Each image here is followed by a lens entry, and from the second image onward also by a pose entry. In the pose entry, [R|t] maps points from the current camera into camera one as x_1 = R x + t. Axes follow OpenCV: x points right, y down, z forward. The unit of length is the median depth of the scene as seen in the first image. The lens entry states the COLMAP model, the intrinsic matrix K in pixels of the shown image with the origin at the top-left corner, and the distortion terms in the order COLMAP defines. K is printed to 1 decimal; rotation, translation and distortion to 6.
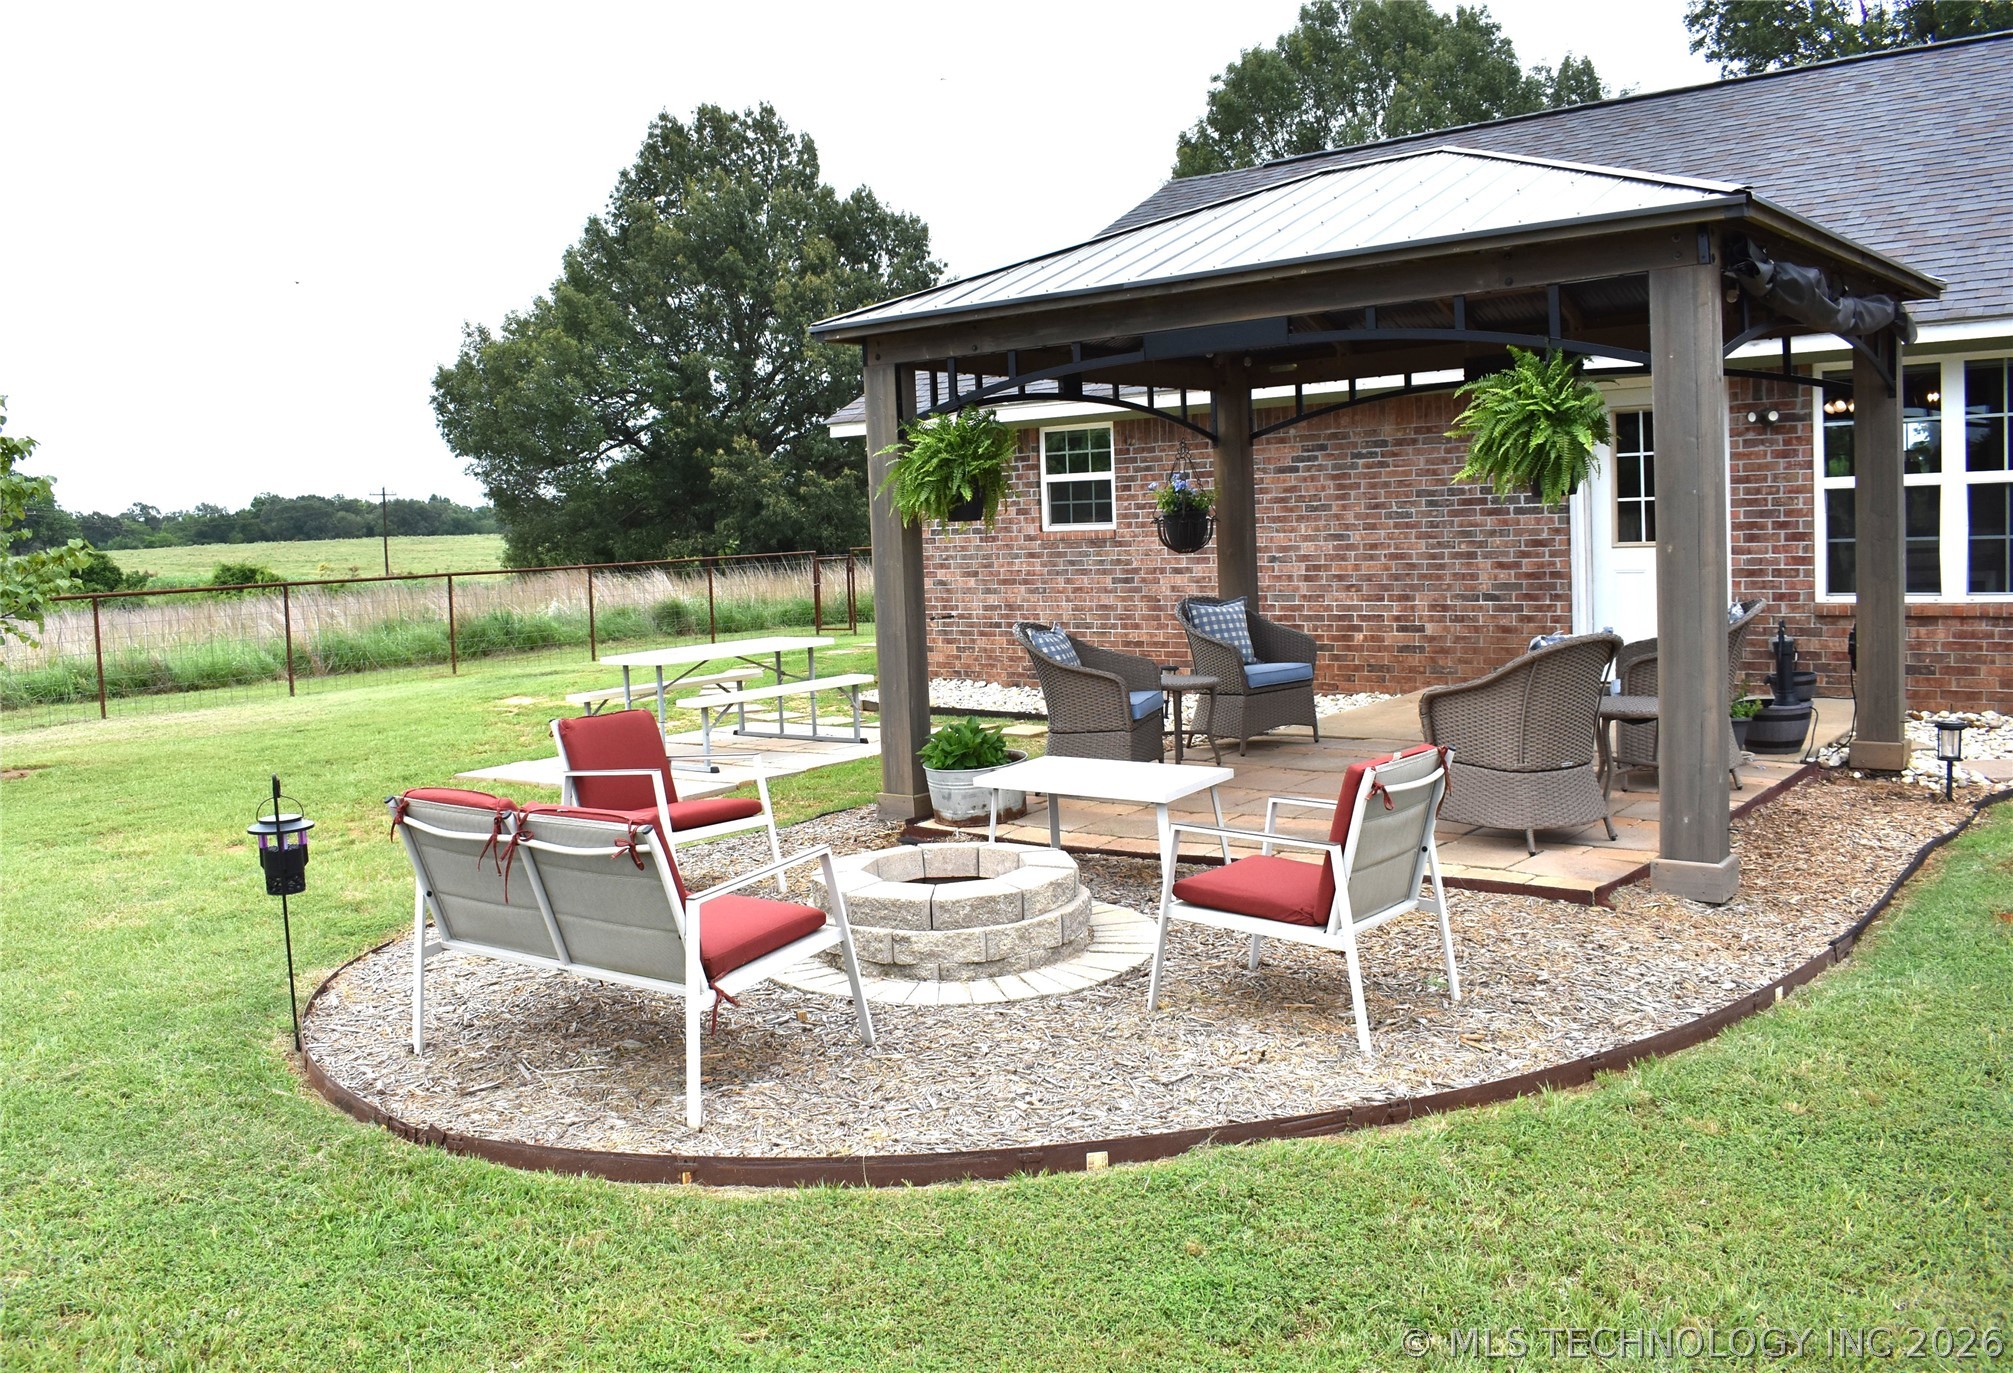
lens RADIAL K [[1679.3, 0, 986.9], [0, 1679.3, 655.8], [0, 0, 1]] dist [-0.064794, -0.066552]
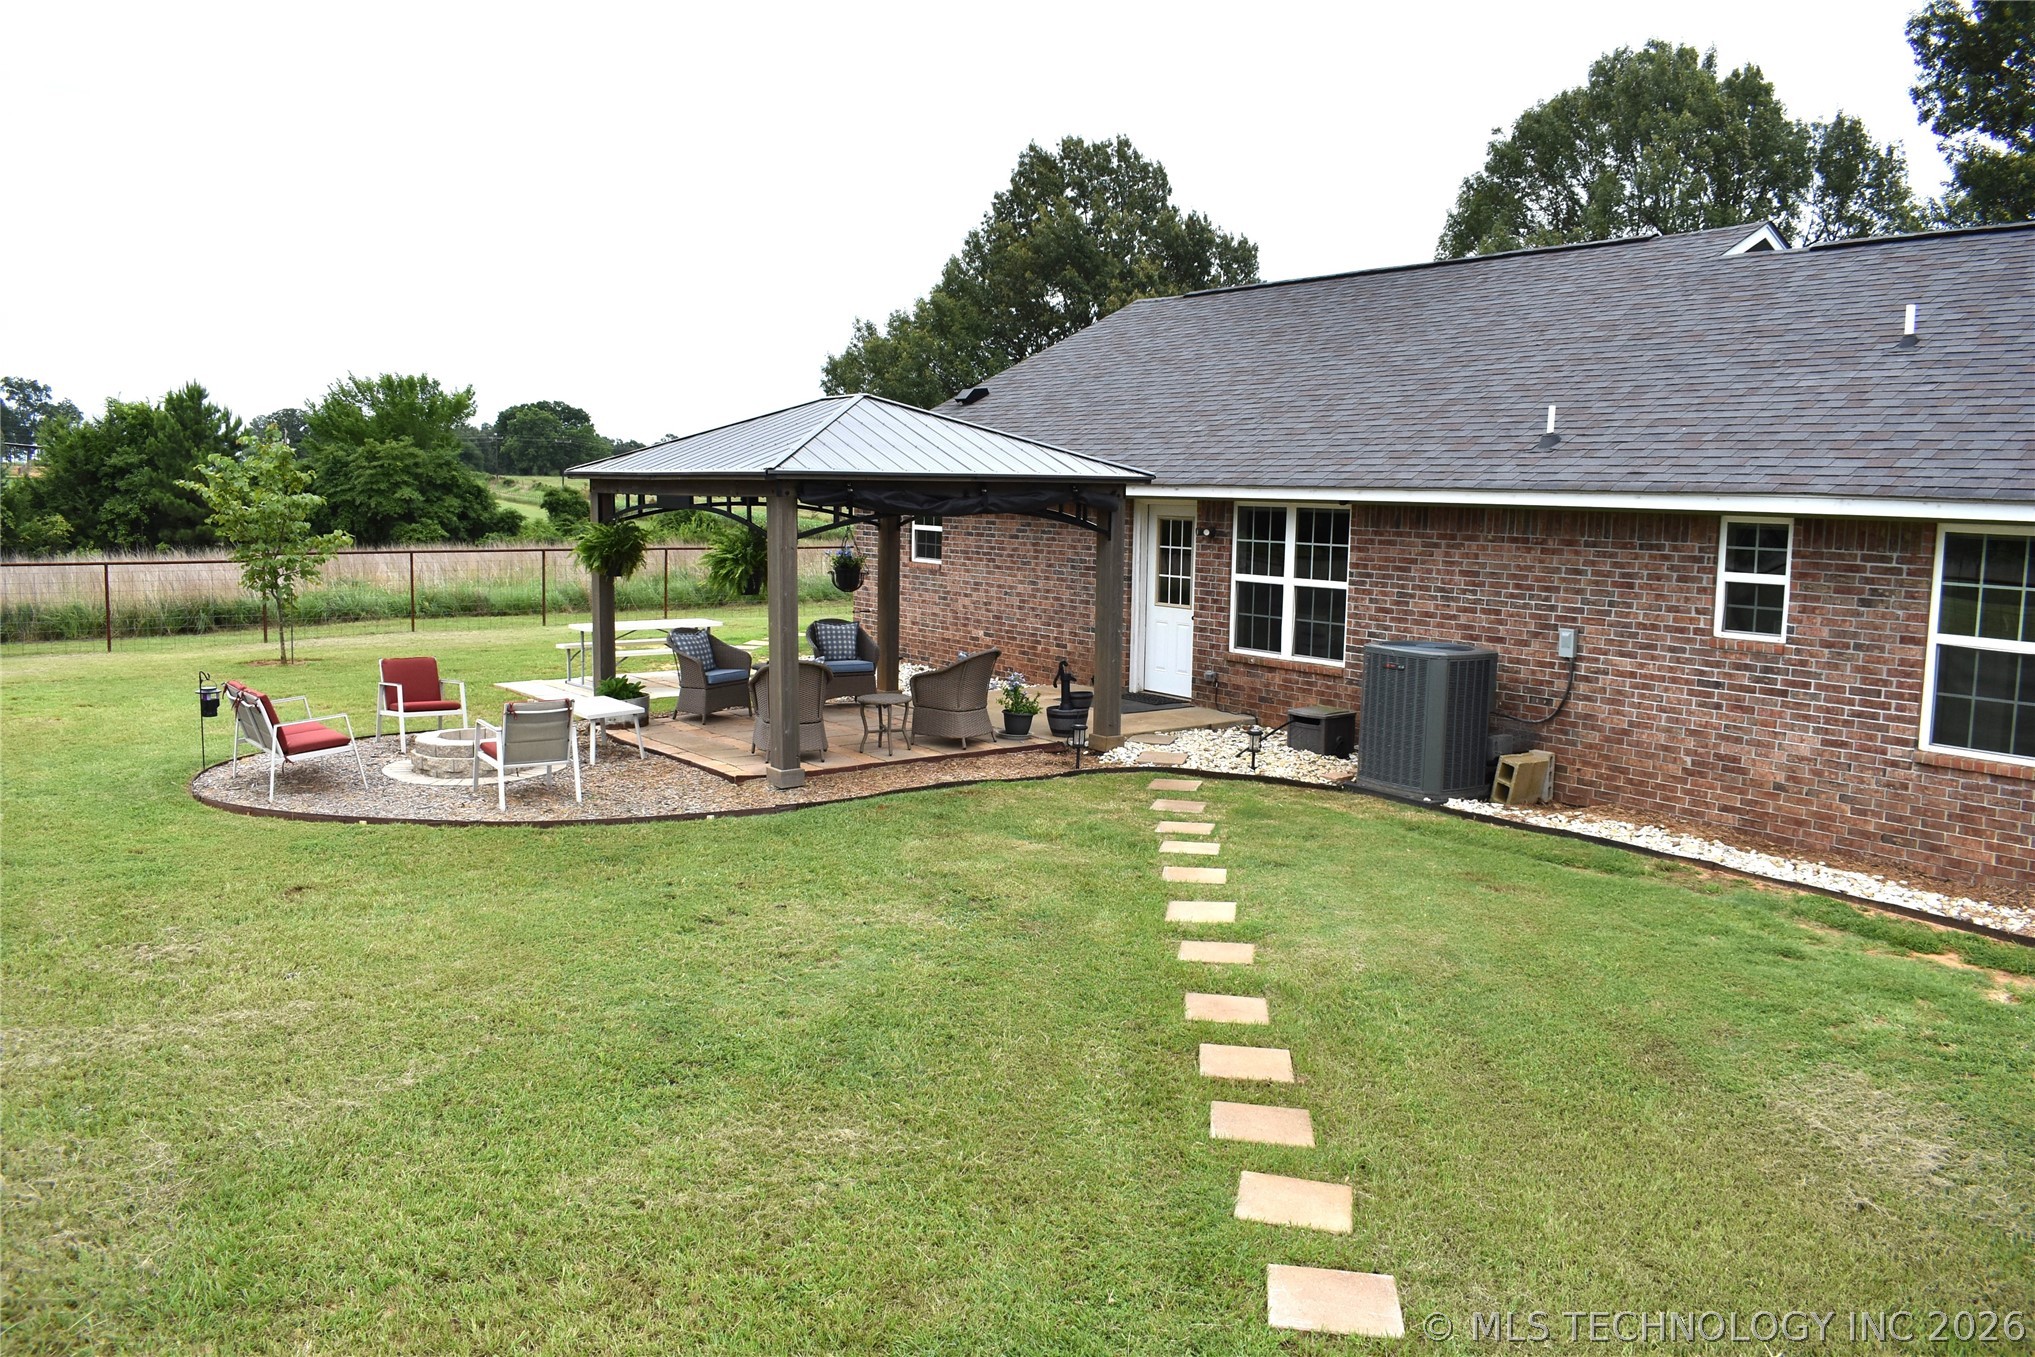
lens RADIAL K [[1606.1, 0, 1066.6], [0, 1606.1, 683.6], [0, 0, 1]] dist [-0.088131, -0.013482]
pose [[0.968681, 0.088832, -0.231874, 0.579006], [-0.078352, 0.995460, 0.054040, -0.059392], [0.235622, -0.034180, 0.971243, -0.433165]]
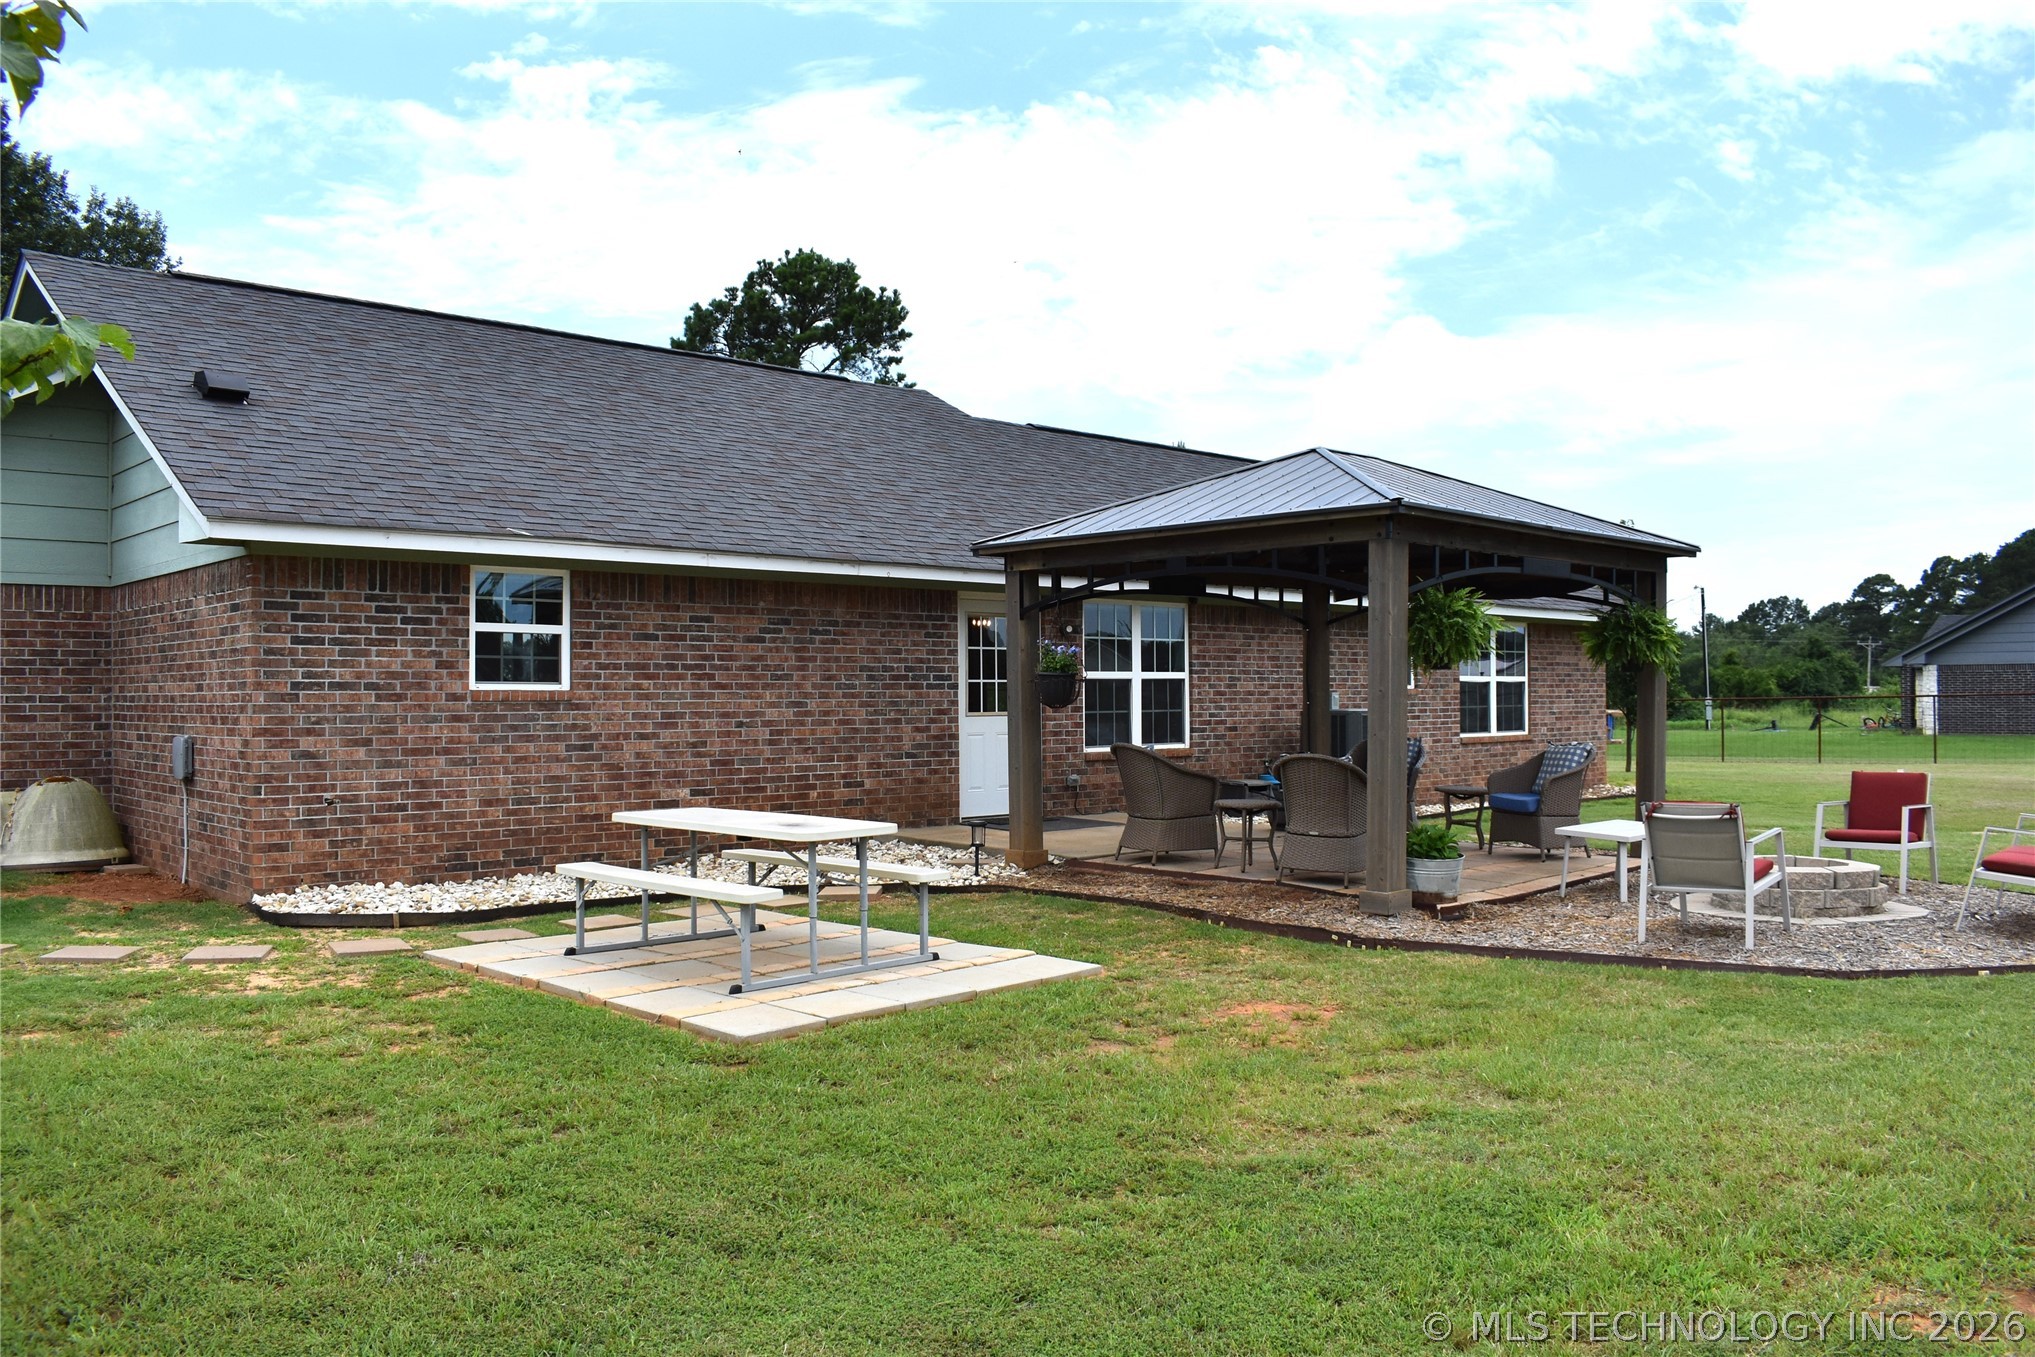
lens RADIAL K [[1606.1, 0, 1066.6], [0, 1606.1, 683.6], [0, 0, 1]] dist [-0.088131, -0.013482]
pose [[0.087939, 0.039672, 0.995336, -0.800482], [0.069951, 0.996494, -0.045898, -0.023334], [-0.993667, 0.073661, 0.084856, 0.716617]]
